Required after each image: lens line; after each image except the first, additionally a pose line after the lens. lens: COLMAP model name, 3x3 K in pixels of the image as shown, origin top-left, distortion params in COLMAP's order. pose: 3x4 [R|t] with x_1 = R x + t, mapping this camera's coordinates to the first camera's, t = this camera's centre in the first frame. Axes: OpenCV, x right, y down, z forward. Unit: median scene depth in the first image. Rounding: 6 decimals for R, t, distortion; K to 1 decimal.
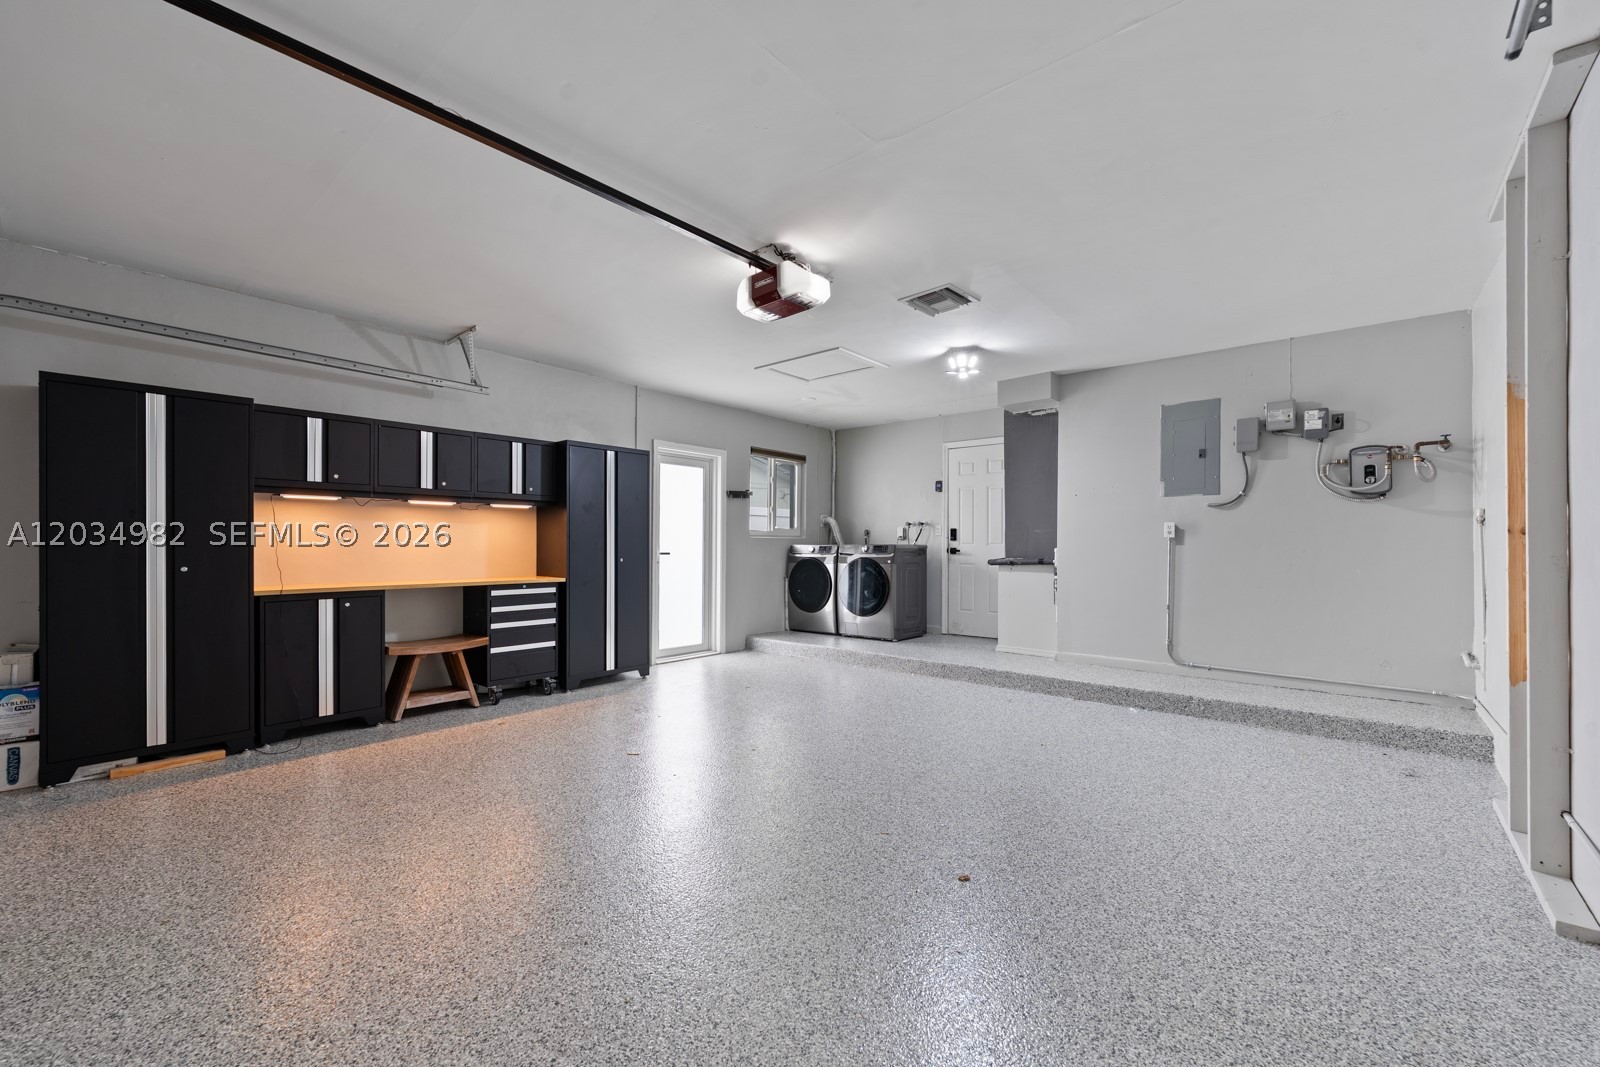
lens RADIAL K [[646.1, 0, 799.2], [0, 646.1, 546.8], [0, 0, 1]] dist [-0.001050, -0.000339]
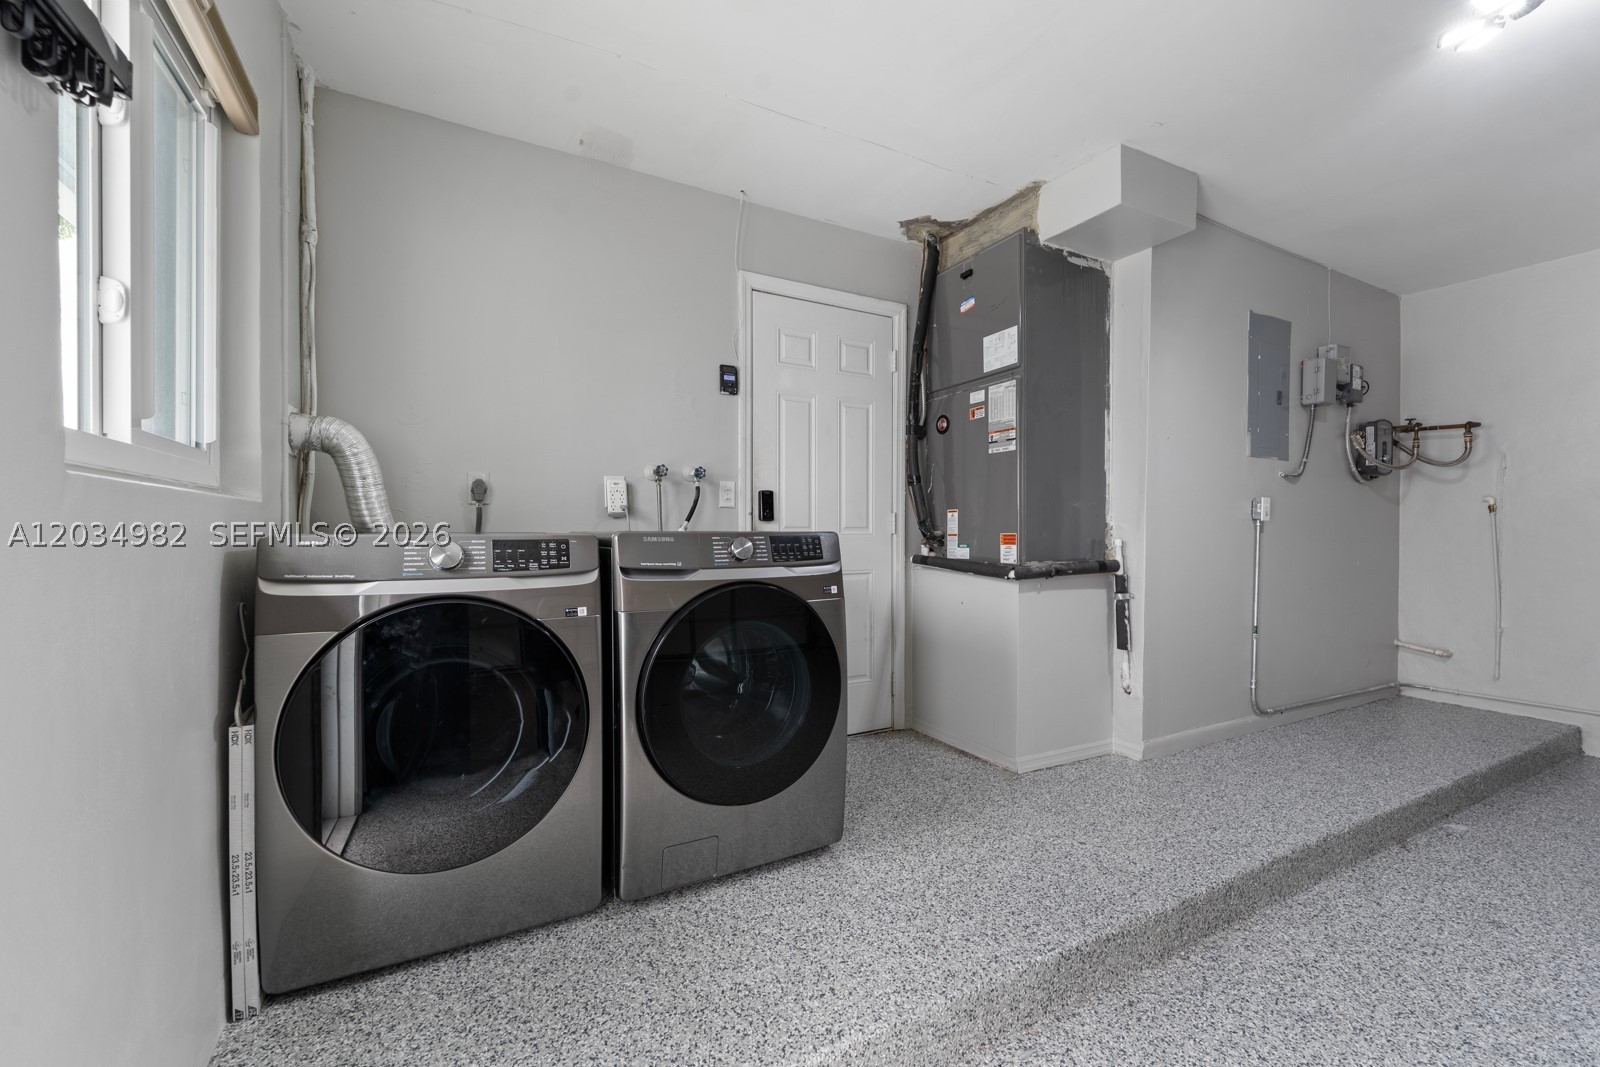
lens RADIAL K [[646.1, 0, 799.2], [0, 646.1, 546.8], [0, 0, 1]] dist [-0.001050, -0.000339]
pose [[0.359525, -0.019478, 0.932932, -0.131413], [0.000155, 0.999783, 0.020815, -0.001767], [-0.933136, -0.007339, 0.359450, 0.825074]]
